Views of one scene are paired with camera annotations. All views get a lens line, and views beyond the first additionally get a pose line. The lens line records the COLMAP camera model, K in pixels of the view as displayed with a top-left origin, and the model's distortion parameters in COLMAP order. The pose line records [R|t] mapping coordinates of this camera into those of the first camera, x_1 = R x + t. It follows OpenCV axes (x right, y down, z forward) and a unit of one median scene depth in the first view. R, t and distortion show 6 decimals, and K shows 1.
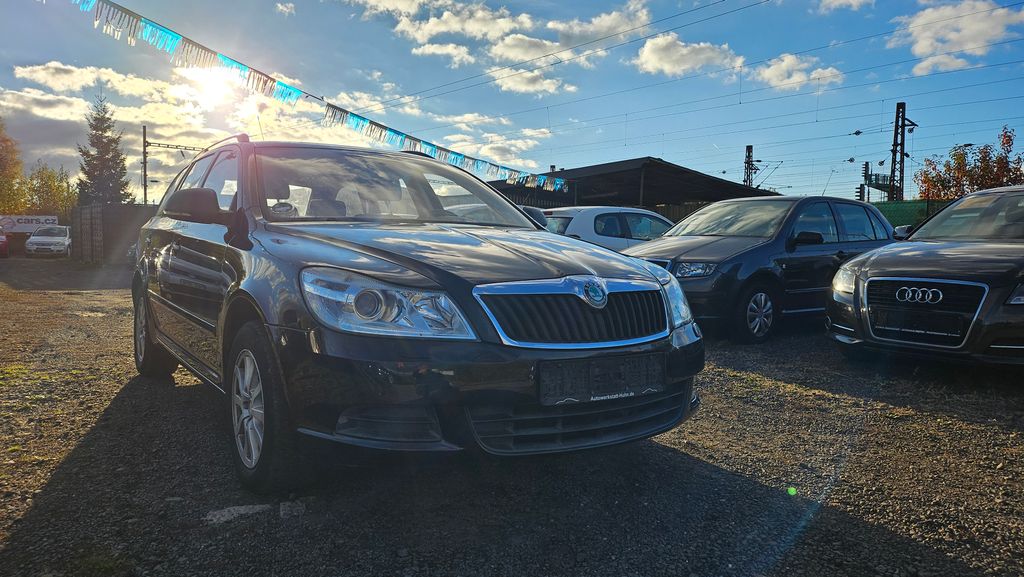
lens RADIAL K [[785.1, 0, 515.9], [0, 785.1, 289.8], [0, 0, 1]] dist [0.042412, -0.005393]
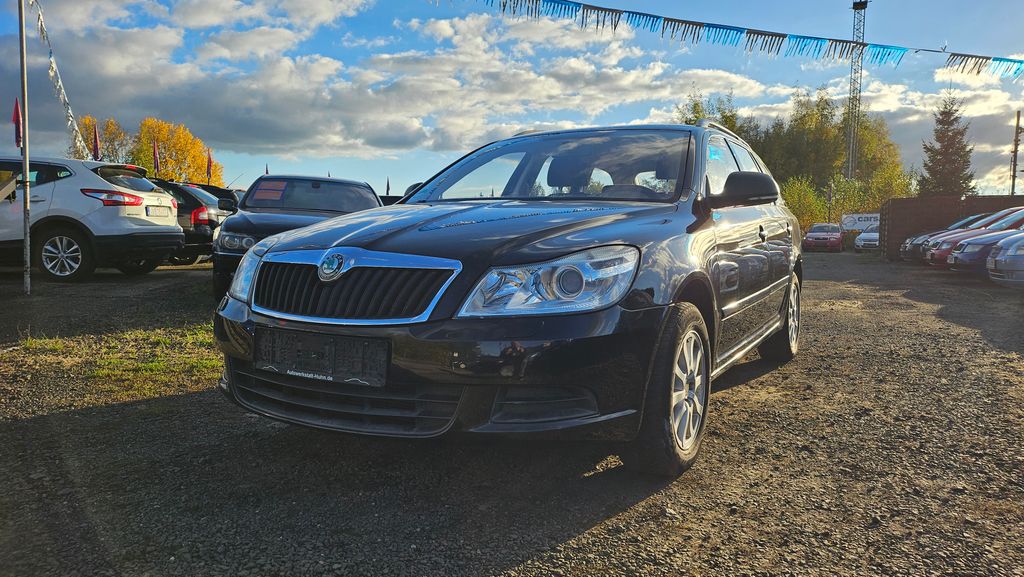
lens RADIAL K [[785.1, 0, 515.9], [0, 785.1, 289.8], [0, 0, 1]] dist [0.042412, -0.005393]
pose [[0.421192, 0.053987, -0.905363, 0.150824], [-0.054386, 0.997934, 0.034206, -0.001682], [0.905339, 0.034832, 0.423258, 0.115354]]
